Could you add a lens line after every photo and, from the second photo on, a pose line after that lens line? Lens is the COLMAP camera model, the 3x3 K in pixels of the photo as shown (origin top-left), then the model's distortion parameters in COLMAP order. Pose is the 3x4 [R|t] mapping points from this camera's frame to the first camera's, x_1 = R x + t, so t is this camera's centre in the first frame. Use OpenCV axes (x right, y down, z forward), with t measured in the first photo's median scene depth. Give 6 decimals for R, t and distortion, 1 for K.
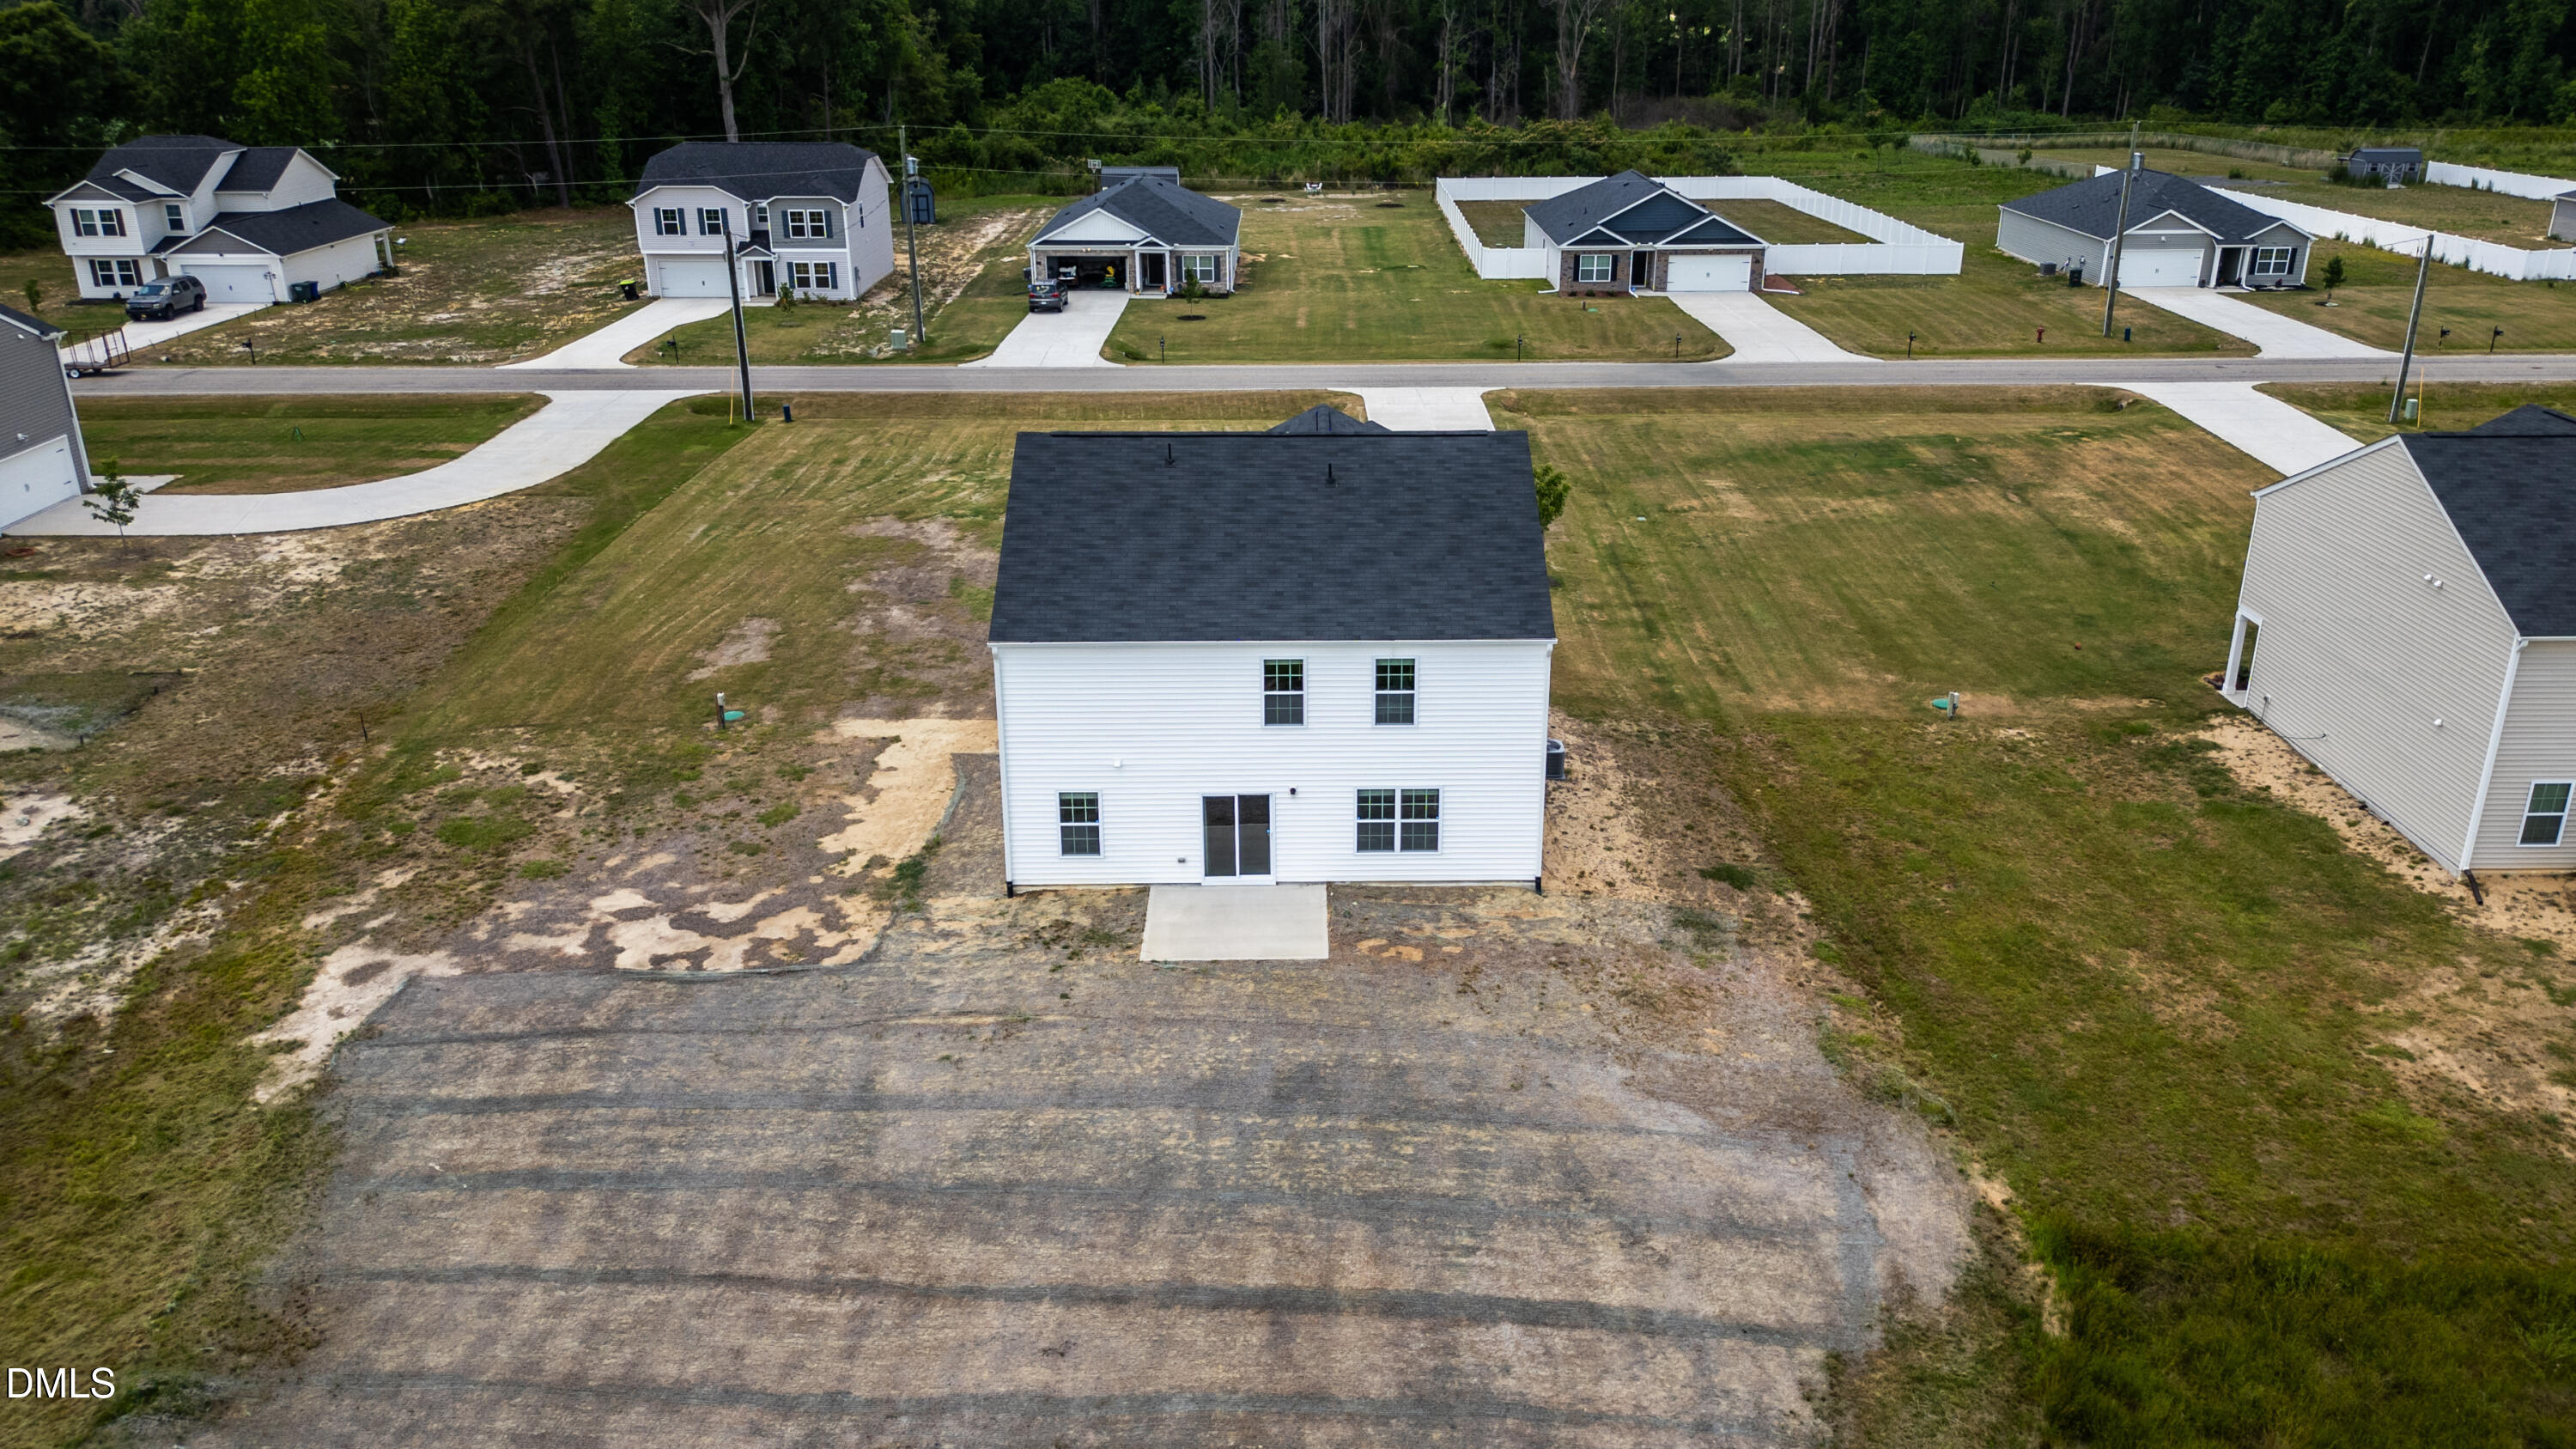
lens RADIAL K [[1875.2, 0, 1330.3], [0, 1875.2, 693.0], [0, 0, 1]] dist [0.072228, -0.076266]
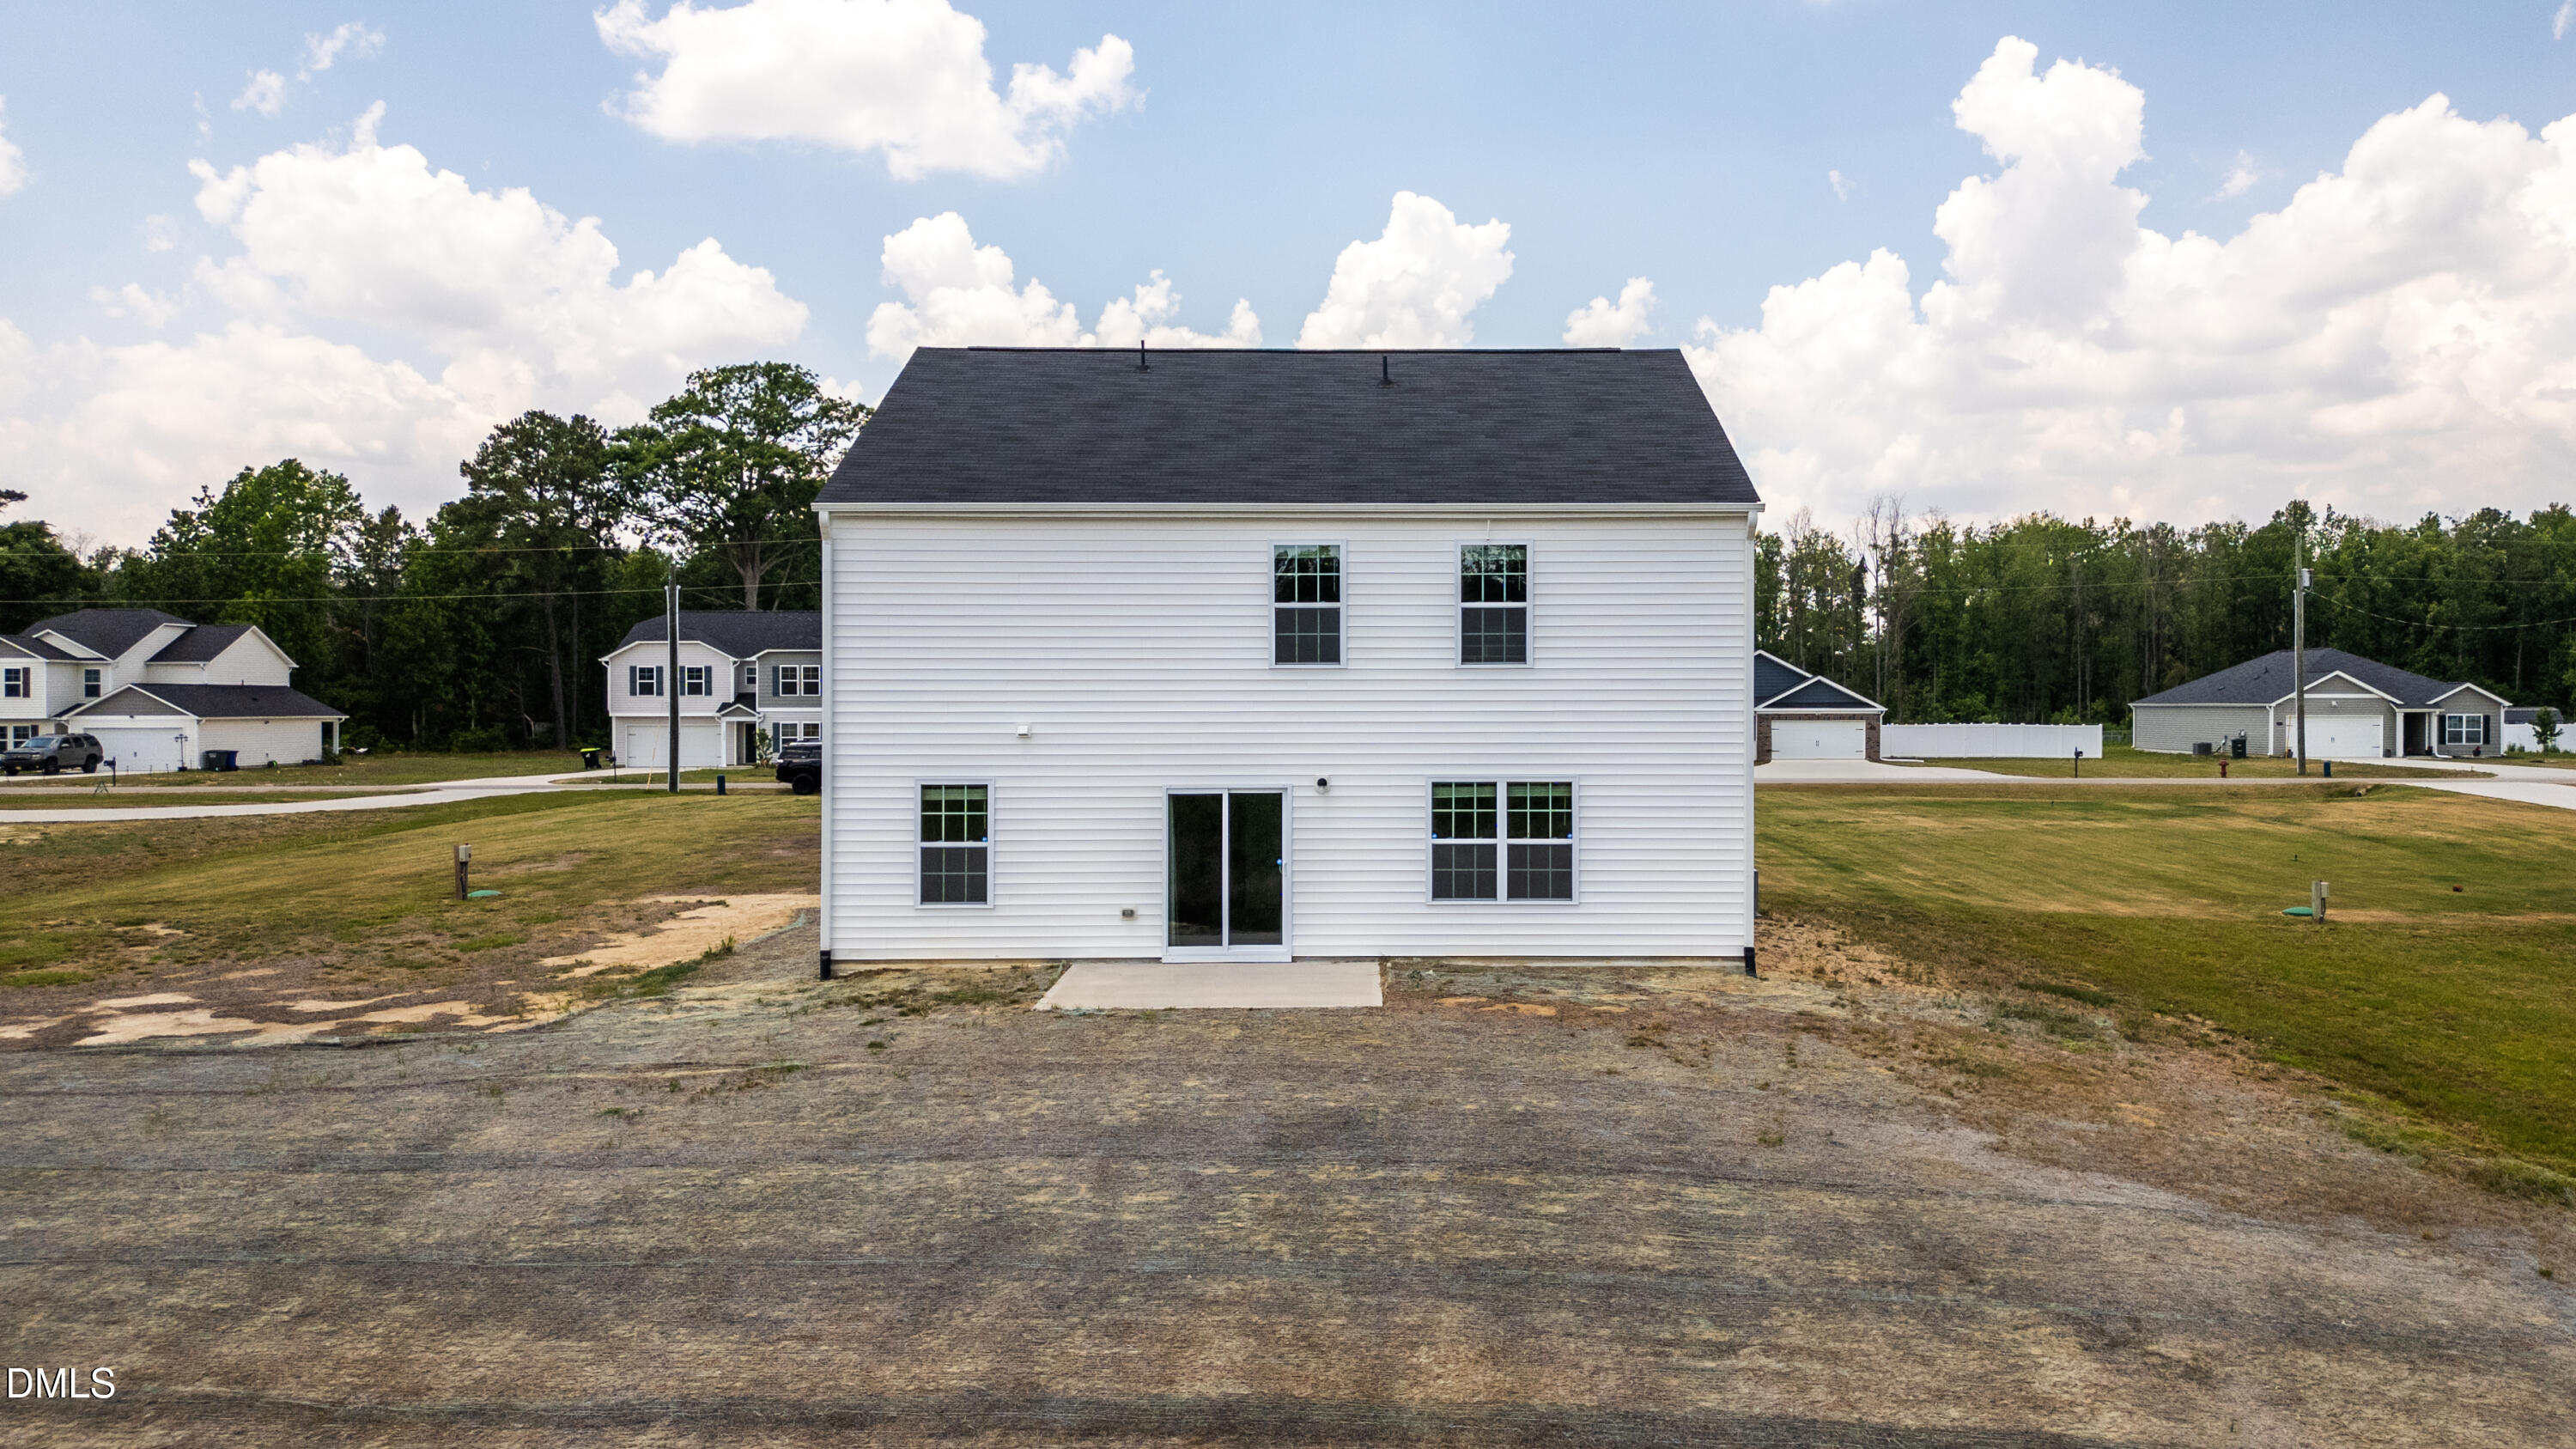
lens RADIAL K [[1936.2, 0, 1372.4], [0, 1936.2, 724.5], [0, 0, 1]] dist [0.068309, -0.073568]
pose [[0.999956, -0.002867, -0.008908, 0.001238], [-0.000379, 0.938722, -0.344676, 0.238774], [0.009351, 0.344664, 0.938679, 0.418068]]
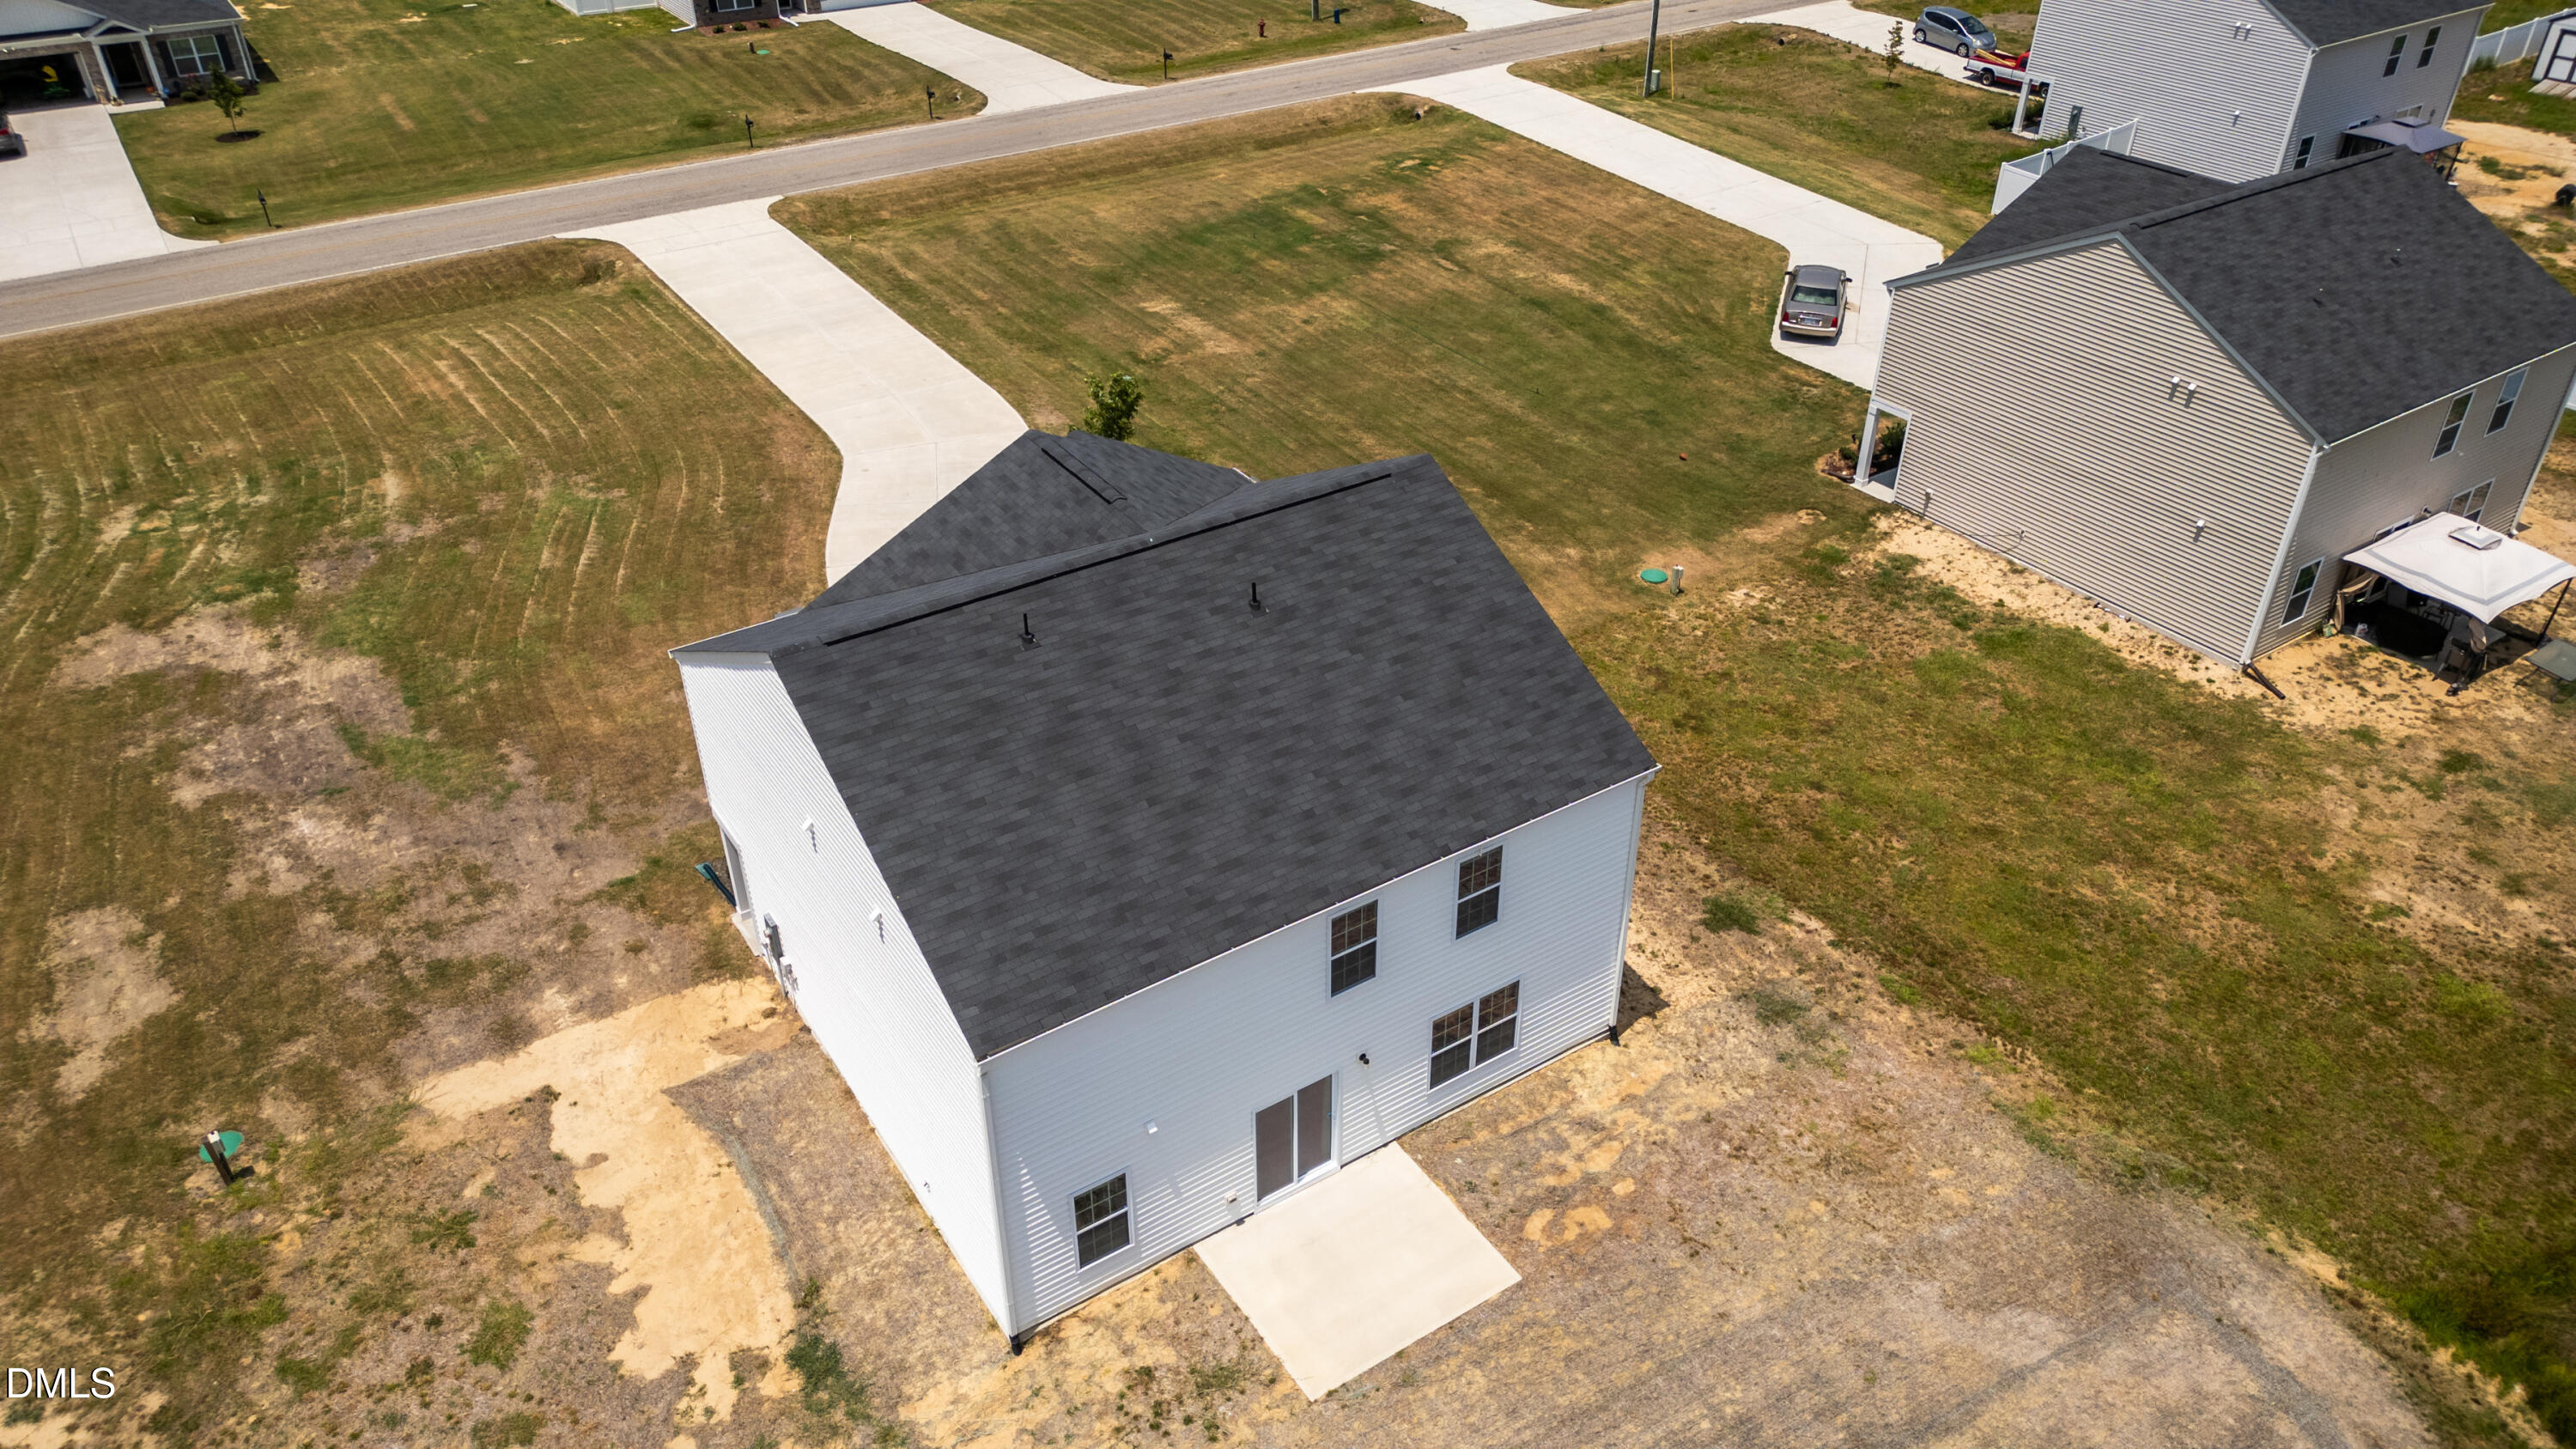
lens RADIAL K [[1801.6, 0, 1279.6], [0, 1801.6, 727.2], [0, 0, 1]] dist [0.069866, -0.069178]
pose [[0.845160, -0.300868, 0.441796, -0.309175], [0.196268, 0.943482, 0.267059, -0.253774], [-0.497176, -0.138997, 0.856444, 0.431662]]
